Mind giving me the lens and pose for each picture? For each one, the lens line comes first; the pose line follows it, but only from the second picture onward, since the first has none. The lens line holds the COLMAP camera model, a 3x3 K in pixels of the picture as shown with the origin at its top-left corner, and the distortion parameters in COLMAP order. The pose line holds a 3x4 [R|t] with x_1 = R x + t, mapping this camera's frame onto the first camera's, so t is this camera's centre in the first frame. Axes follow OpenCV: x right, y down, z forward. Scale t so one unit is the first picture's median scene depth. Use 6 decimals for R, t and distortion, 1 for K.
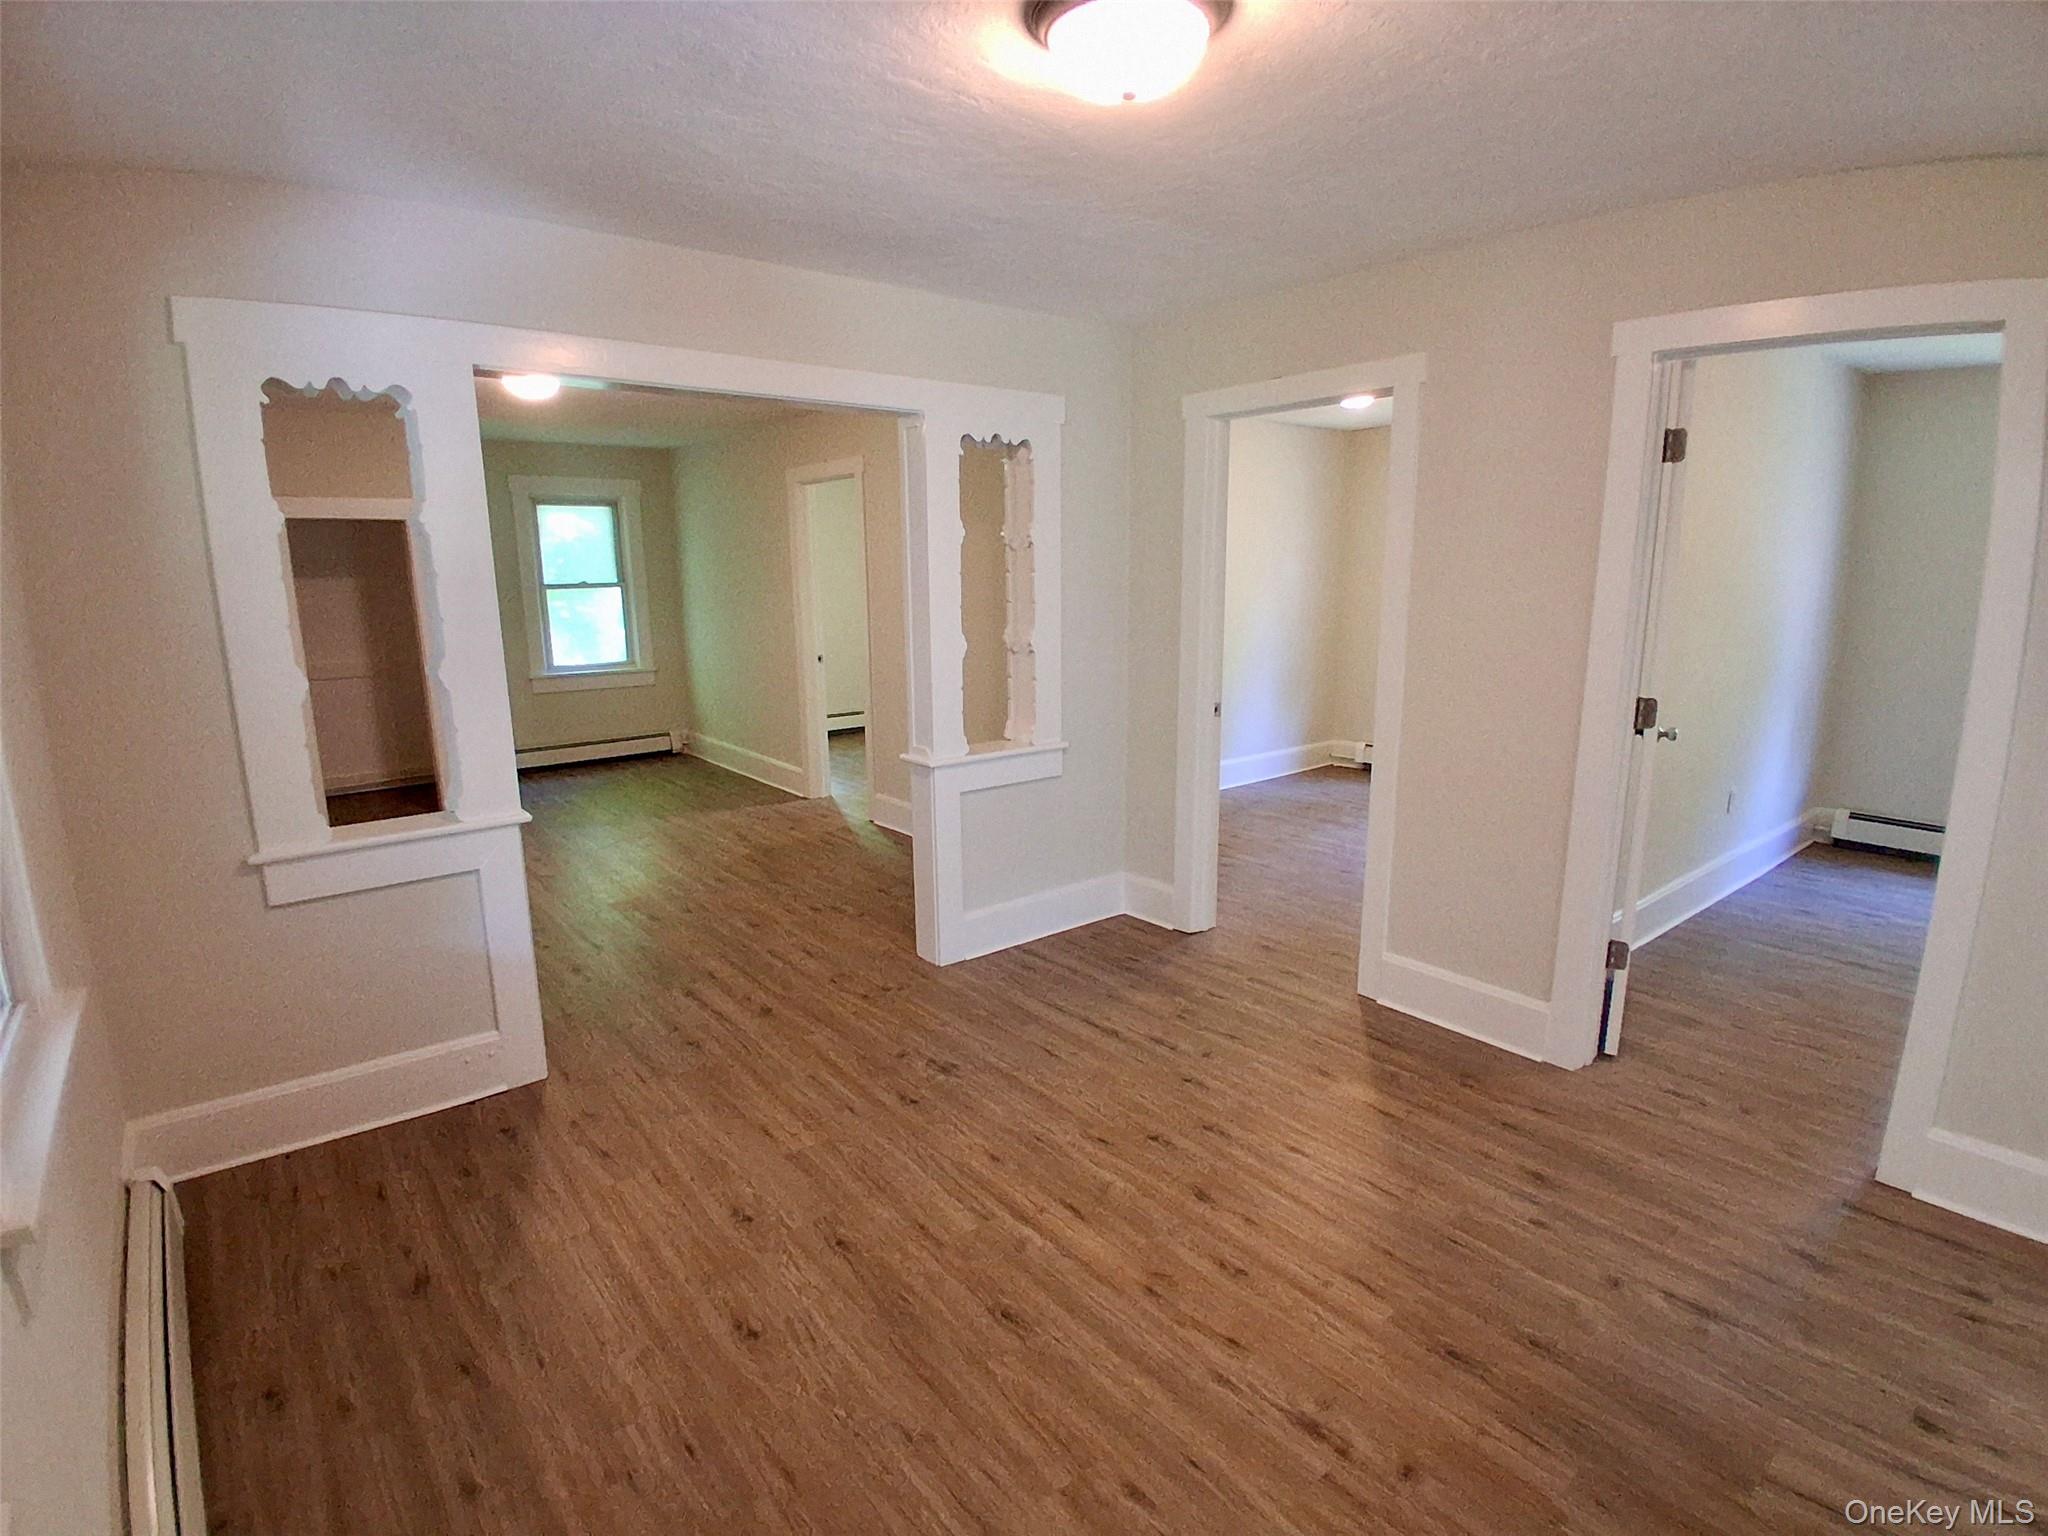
lens RADIAL K [[1025.6, 0, 1014.3], [0, 1025.6, 764.3], [0, 0, 1]] dist [-0.007075, -0.028664]
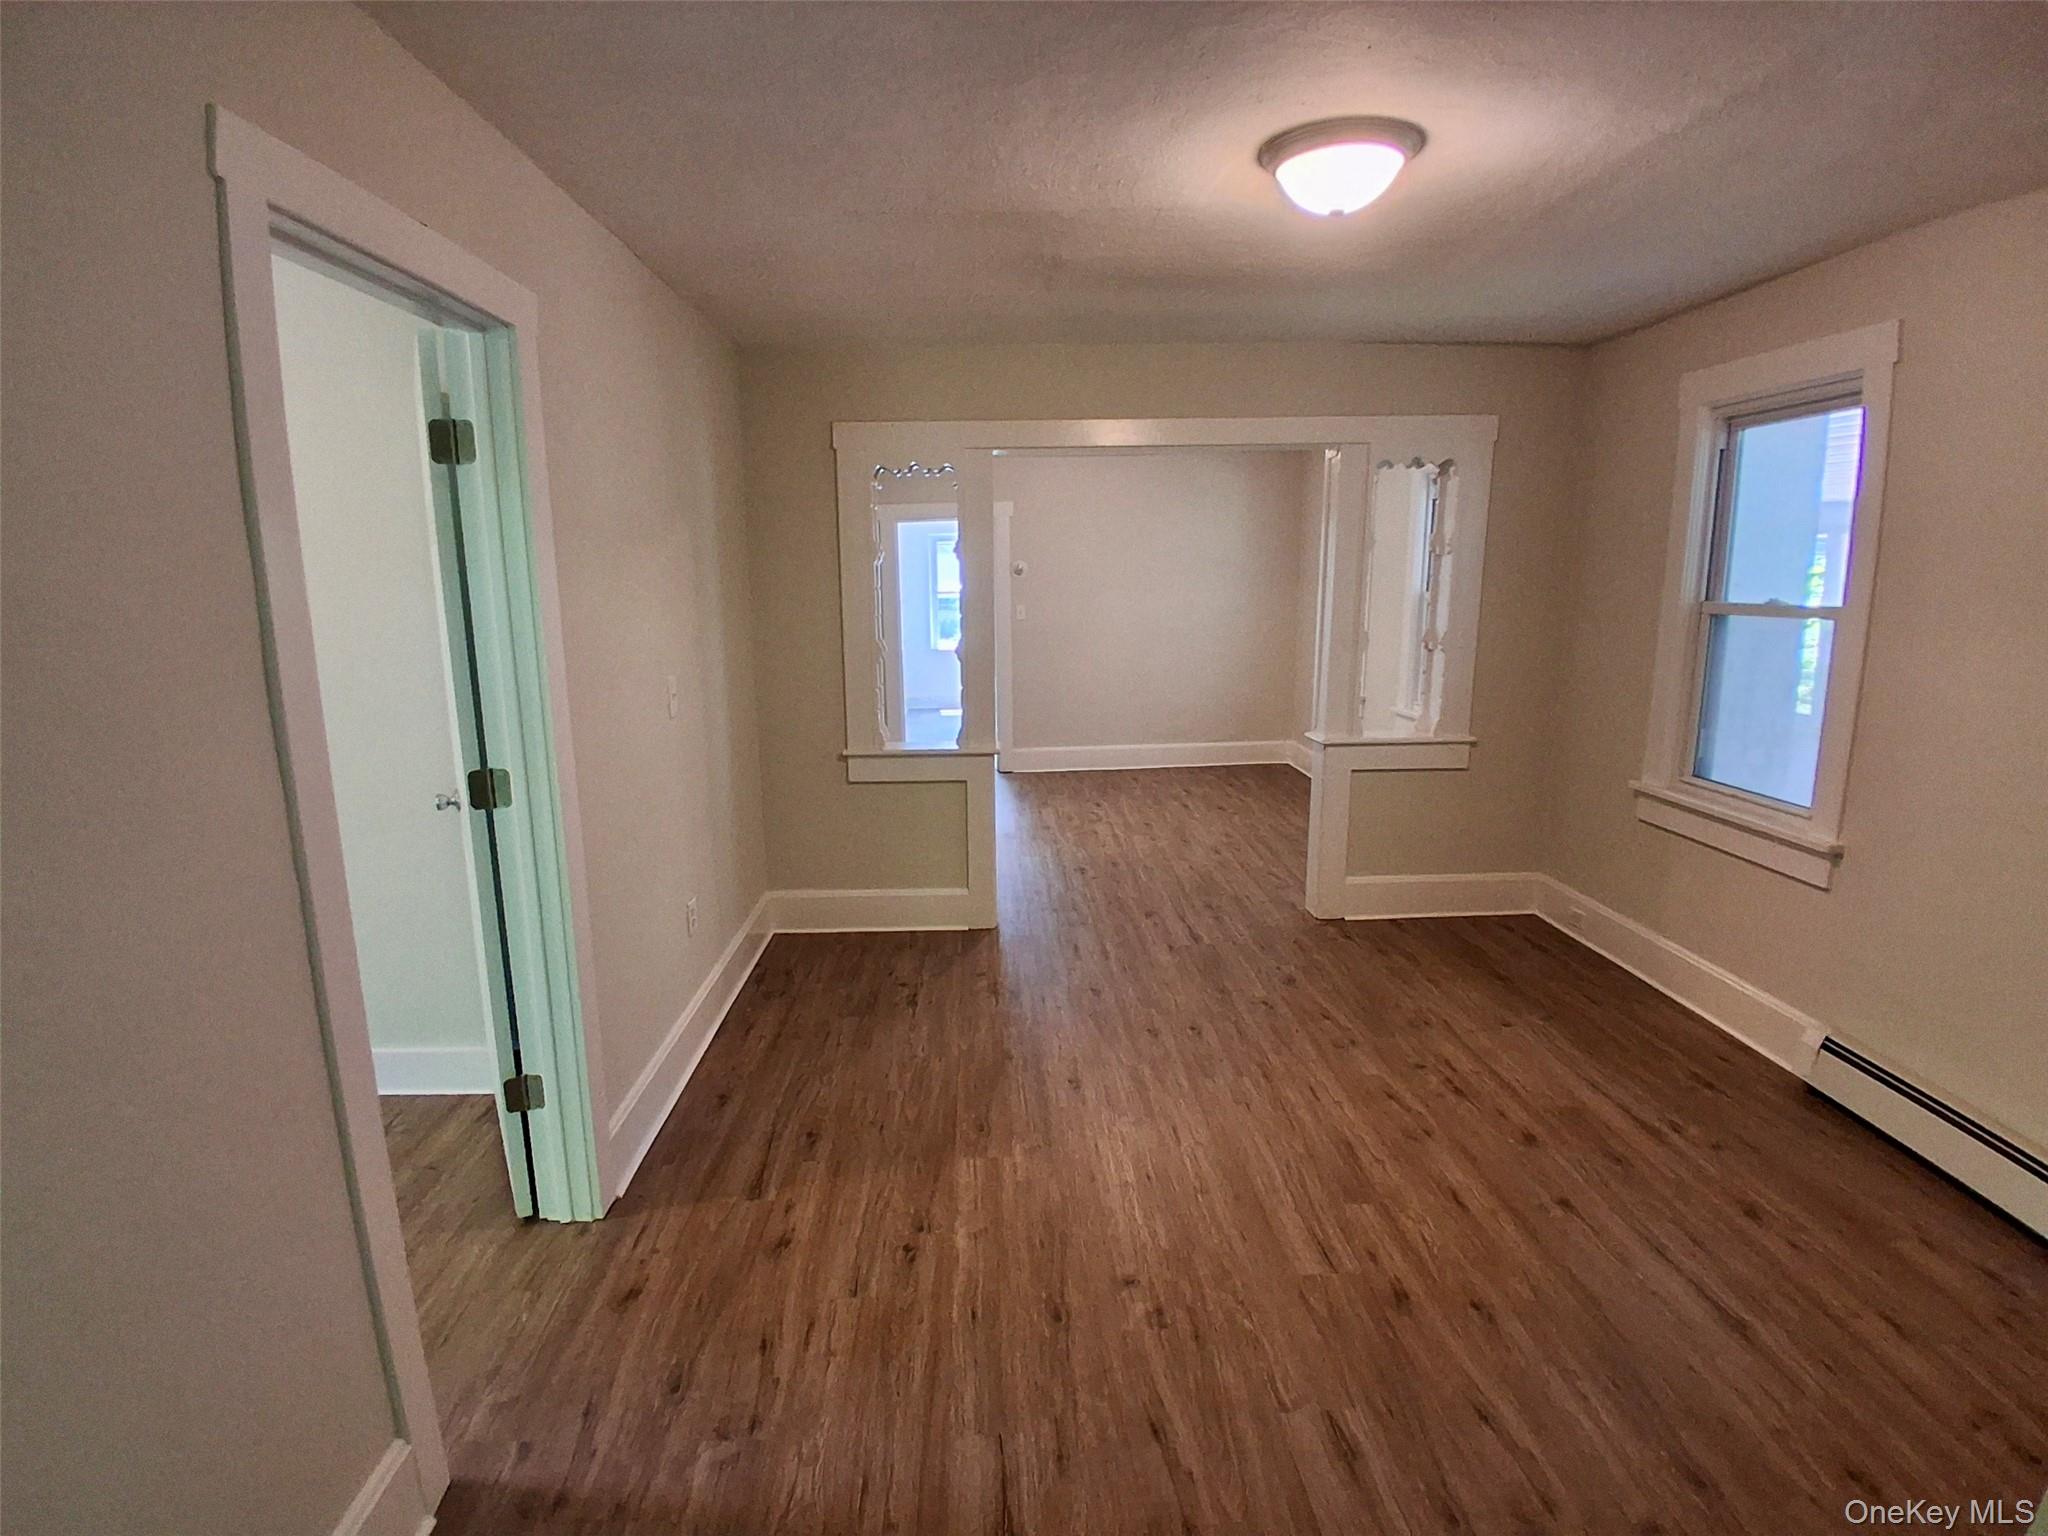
lens RADIAL K [[1025.6, 0, 1007.5], [0, 1025.6, 762.7], [0, 0, 1]] dist [-0.007075, -0.028664]
pose [[-0.799217, -0.086472, 0.594790, -1.058100], [0.135176, 0.938384, 0.318060, -0.471583], [-0.585644, 0.334601, -0.738284, 2.471140]]
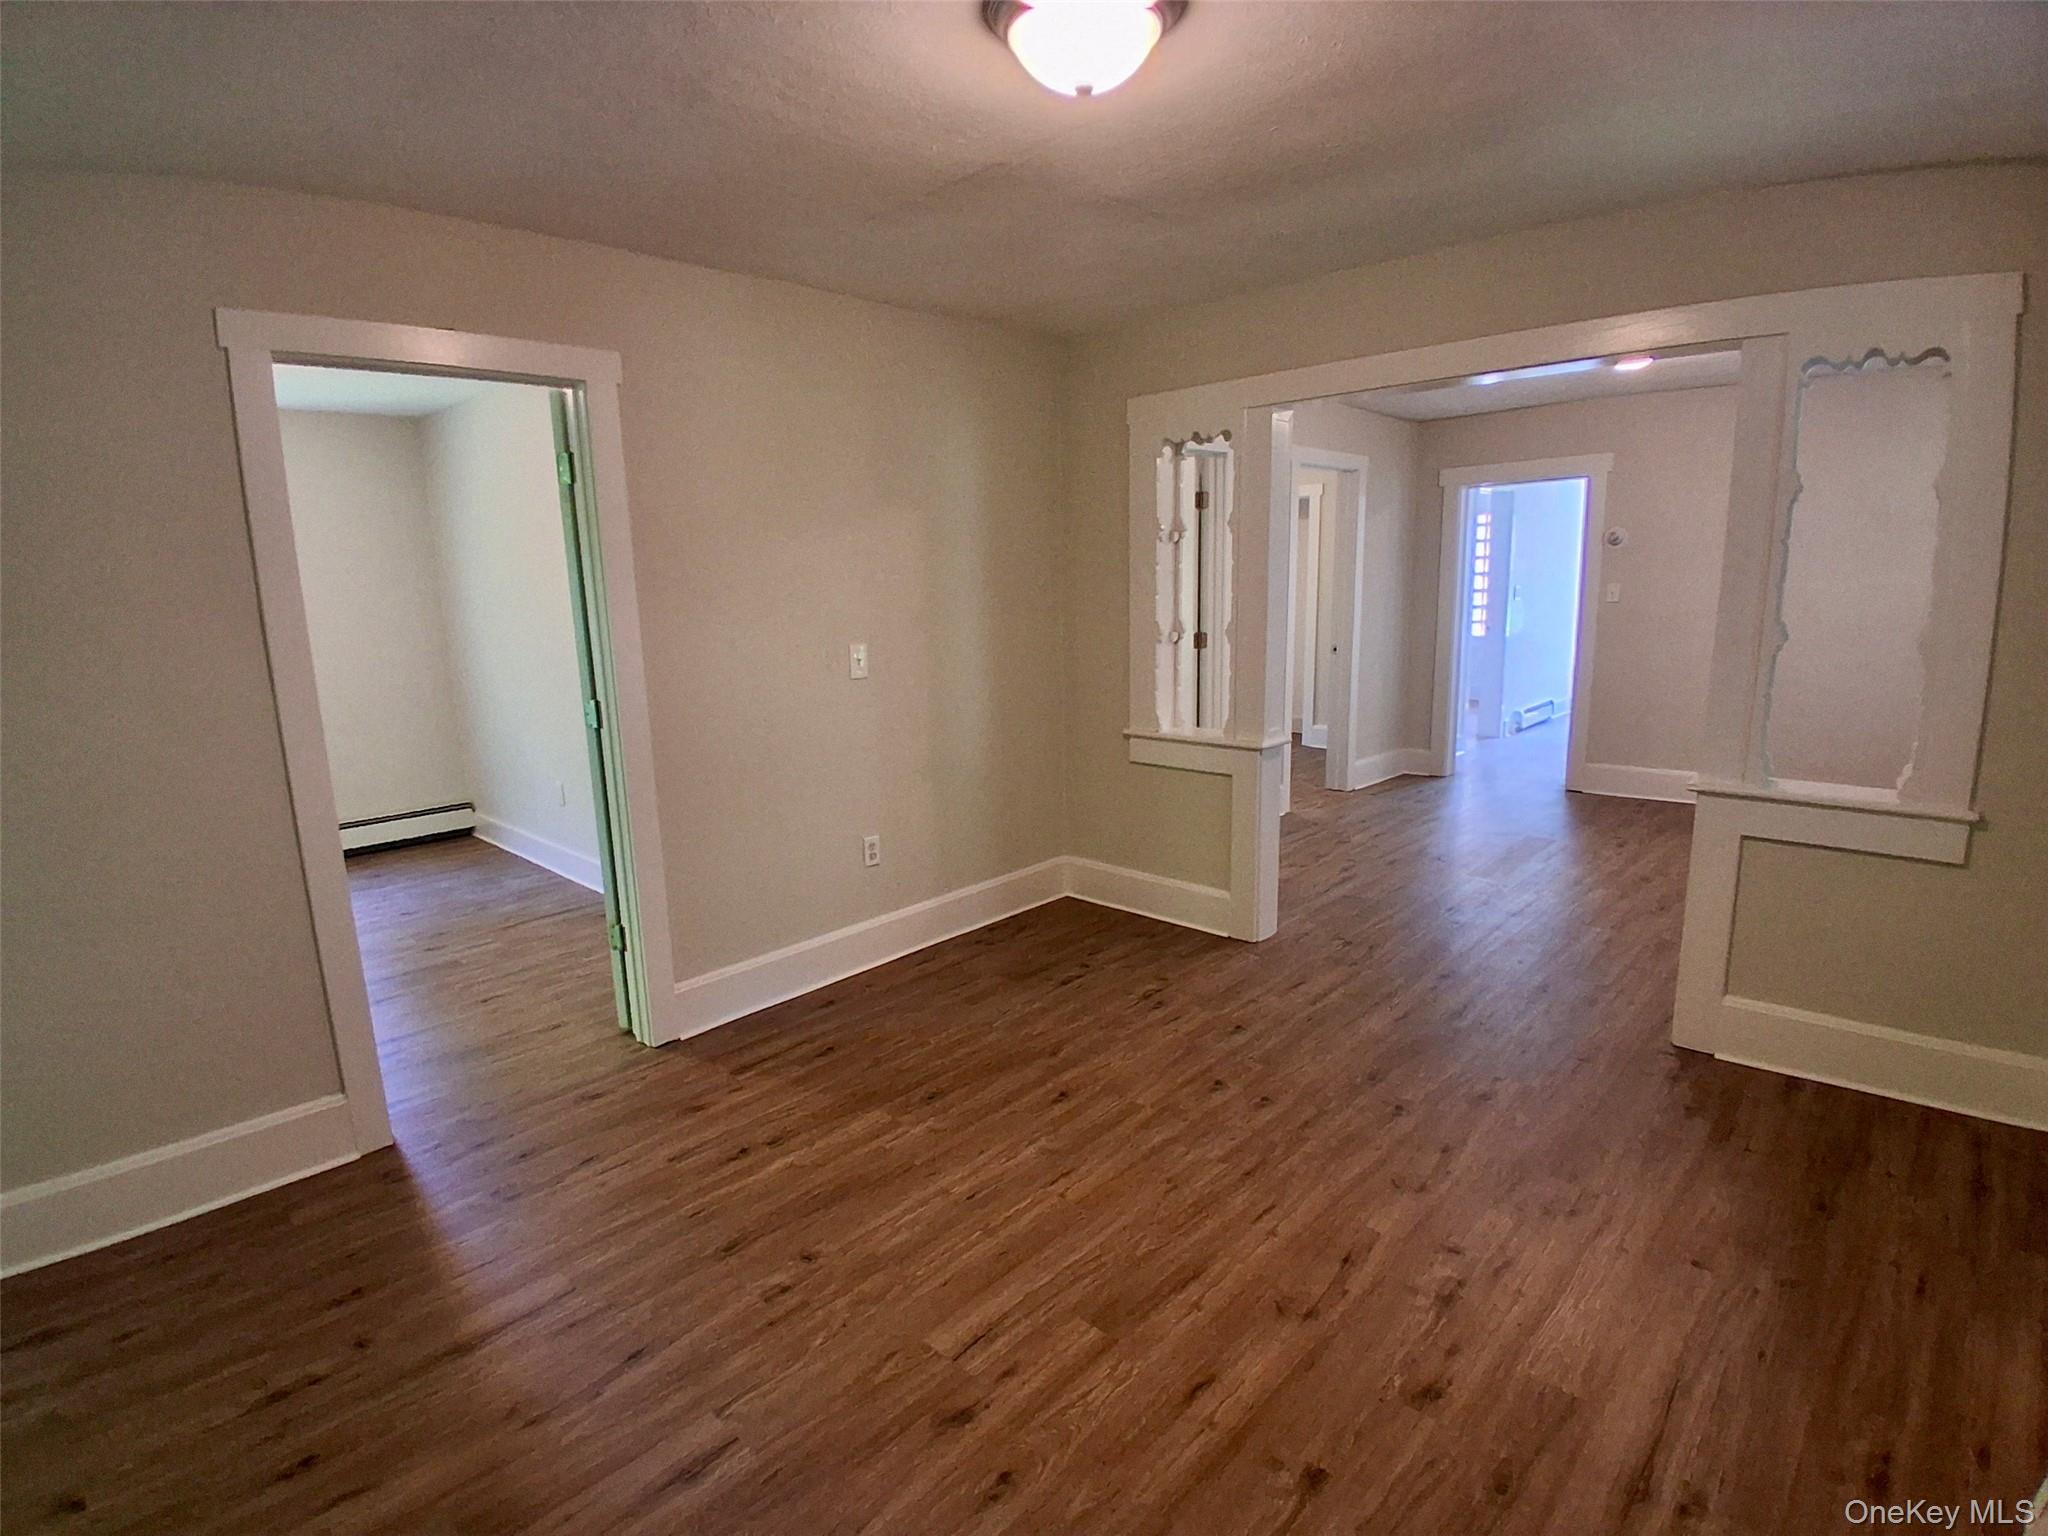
lens RADIAL K [[1025.6, 0, 1007.9], [0, 1025.6, 762.8], [0, 0, 1]] dist [-0.007075, -0.028664]
pose [[-0.135054, -0.165818, 0.976865, -1.423604], [0.217725, 0.956835, 0.192518, -0.321403], [-0.966621, 0.238688, -0.093121, 1.813349]]
